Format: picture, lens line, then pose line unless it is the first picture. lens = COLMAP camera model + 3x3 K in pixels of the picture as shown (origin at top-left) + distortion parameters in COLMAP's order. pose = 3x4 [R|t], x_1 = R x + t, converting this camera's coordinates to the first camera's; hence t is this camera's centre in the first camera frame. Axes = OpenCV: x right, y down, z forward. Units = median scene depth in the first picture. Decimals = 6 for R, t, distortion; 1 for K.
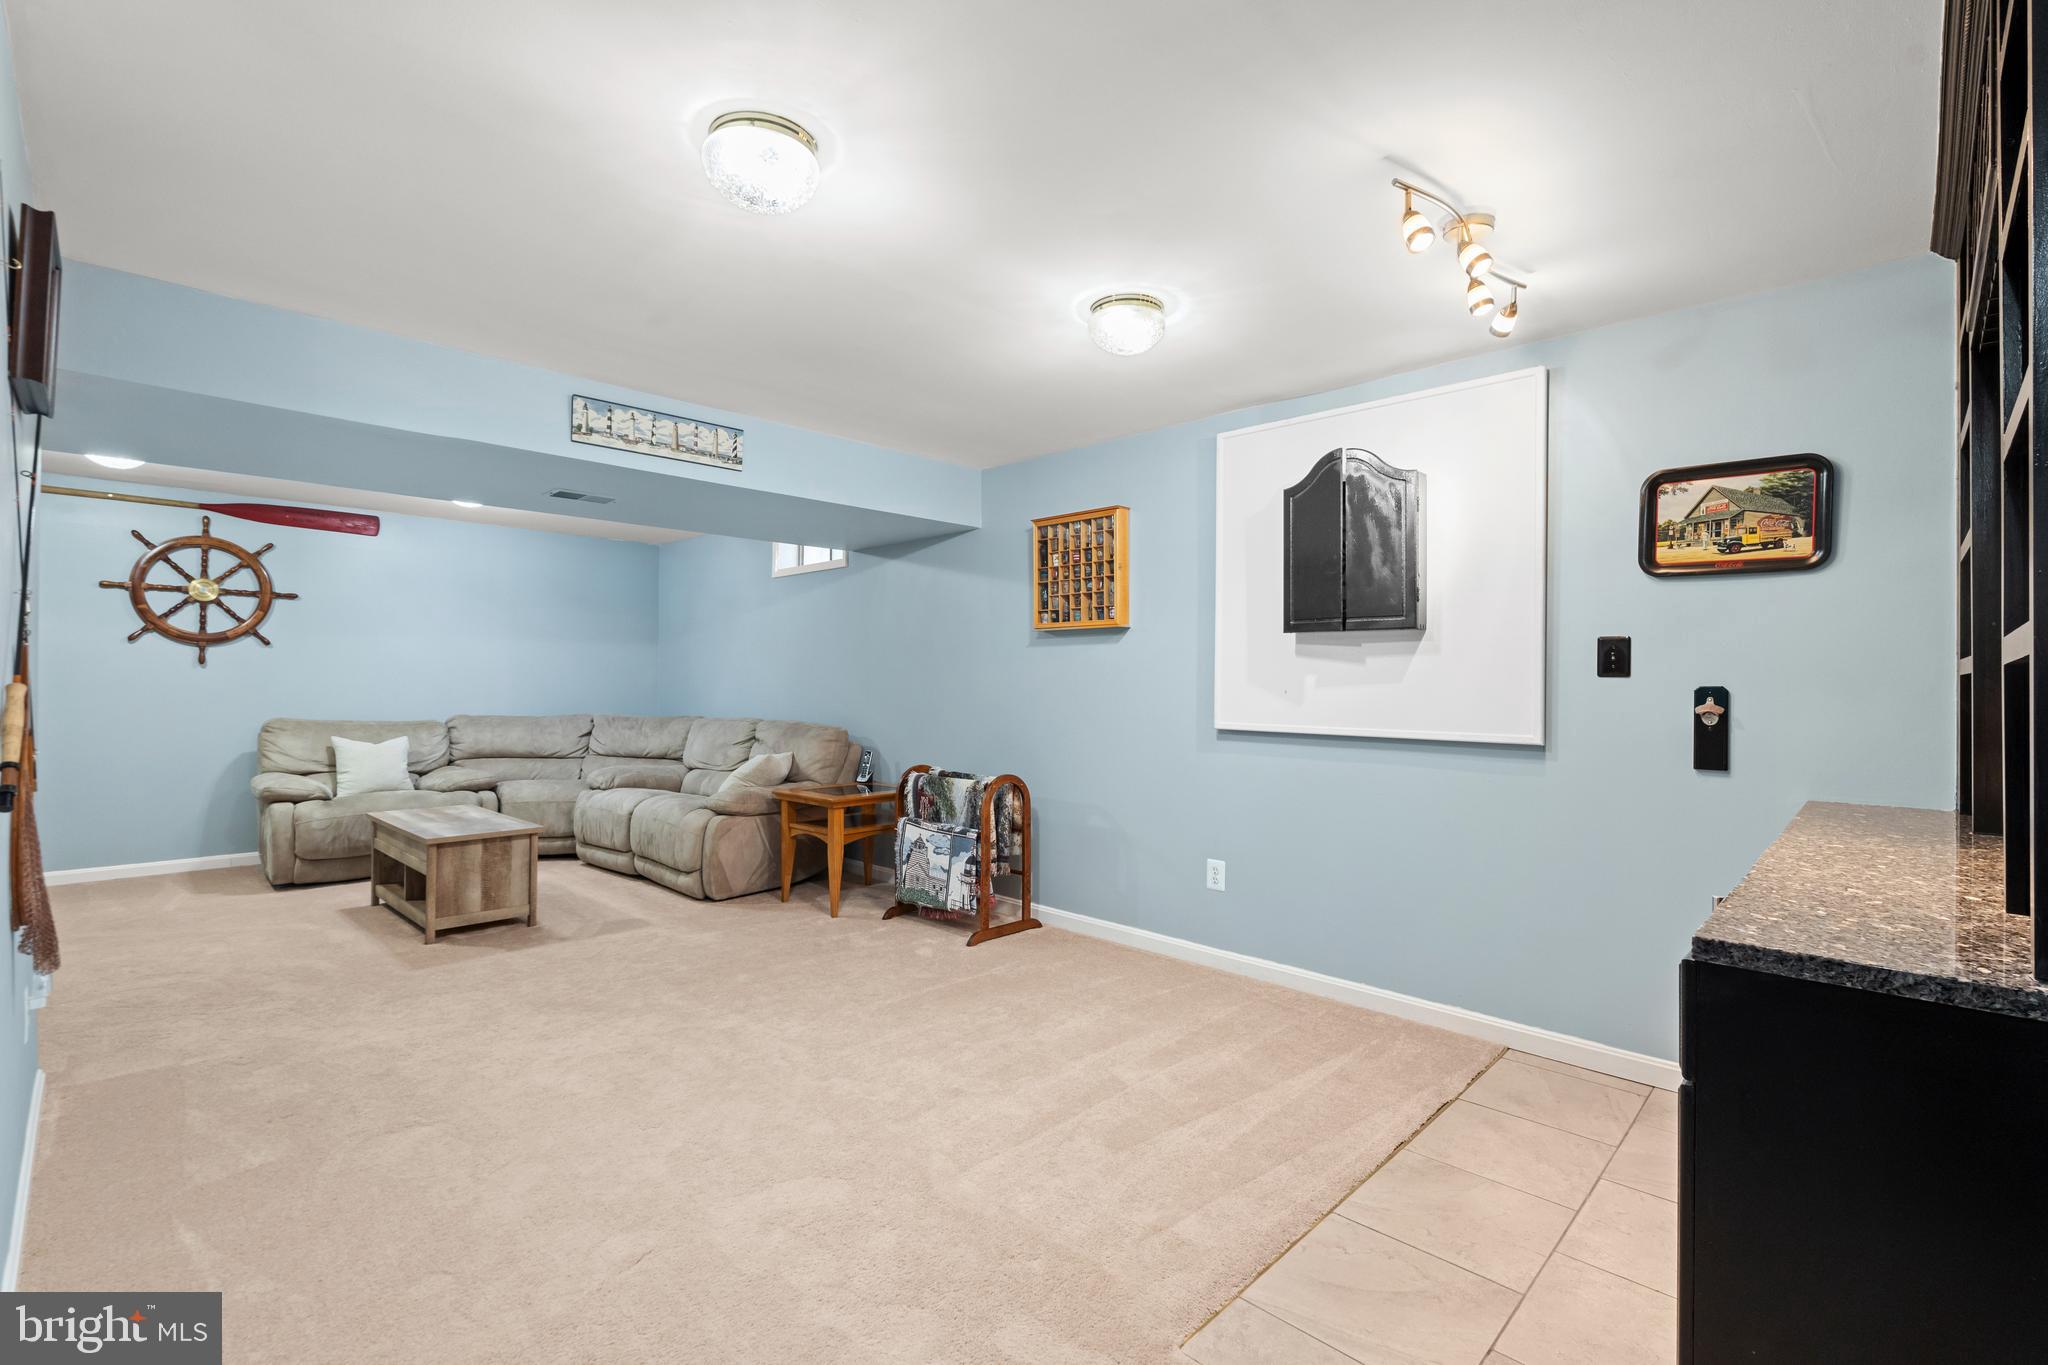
lens RADIAL K [[903.6, 0, 1027.0], [0, 903.6, 682.9], [0, 0, 1]] dist [-0.007150, 0.000394]
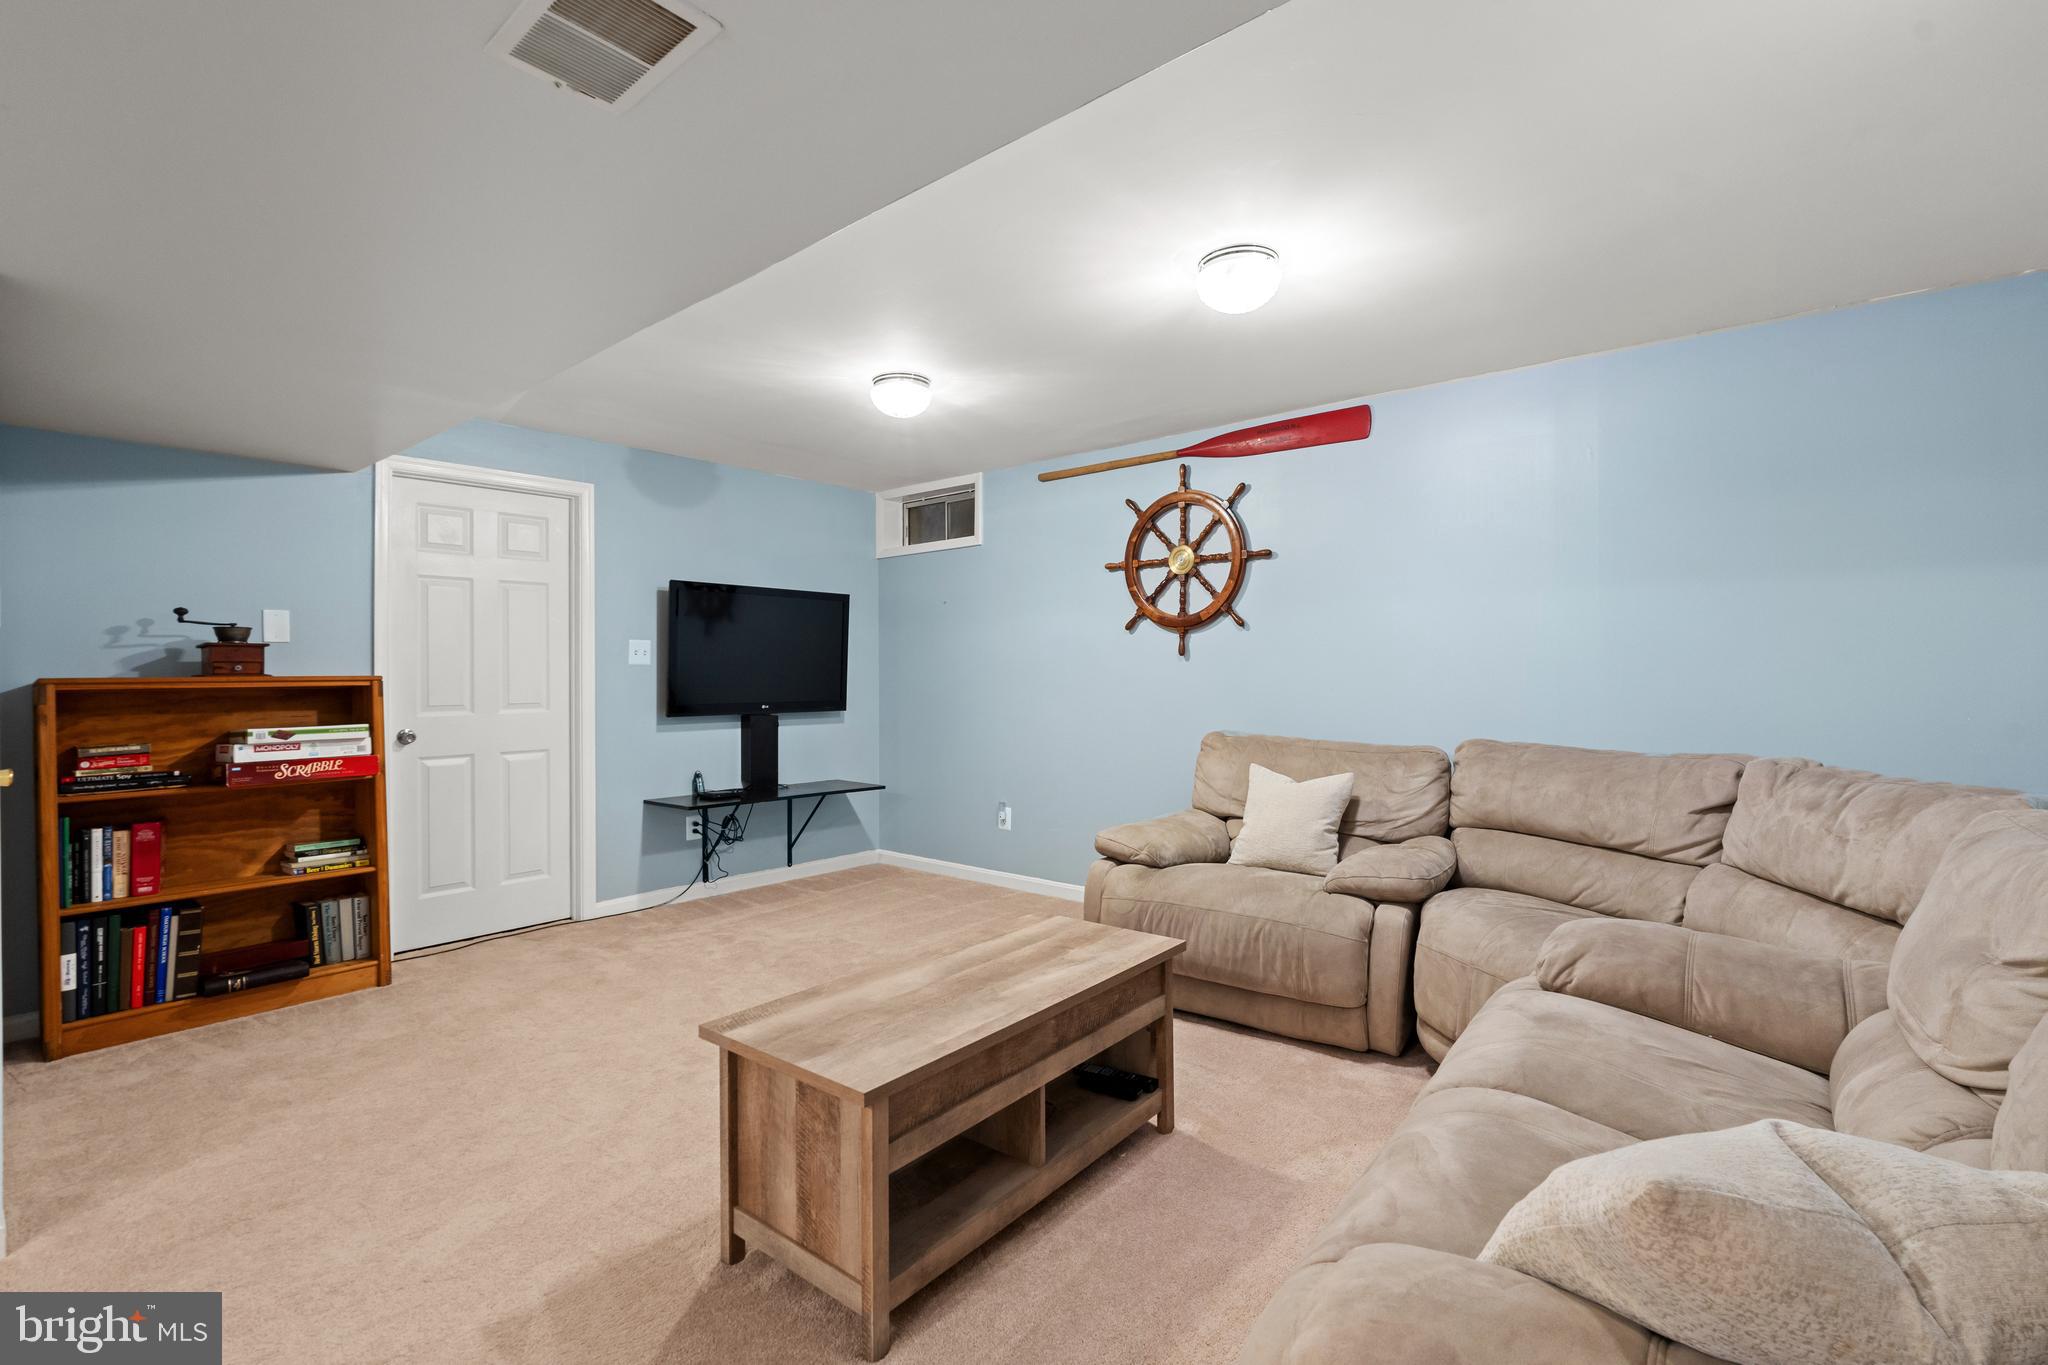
lens RADIAL K [[903.6, 0, 1026.2], [0, 903.6, 676.7], [0, 0, 1]] dist [-0.007150, 0.000394]
pose [[0.074681, -0.008686, -0.997170, -0.150972], [-0.000166, 0.999962, -0.008723, 0.004410], [0.997207, 0.000817, 0.074676, 0.819730]]
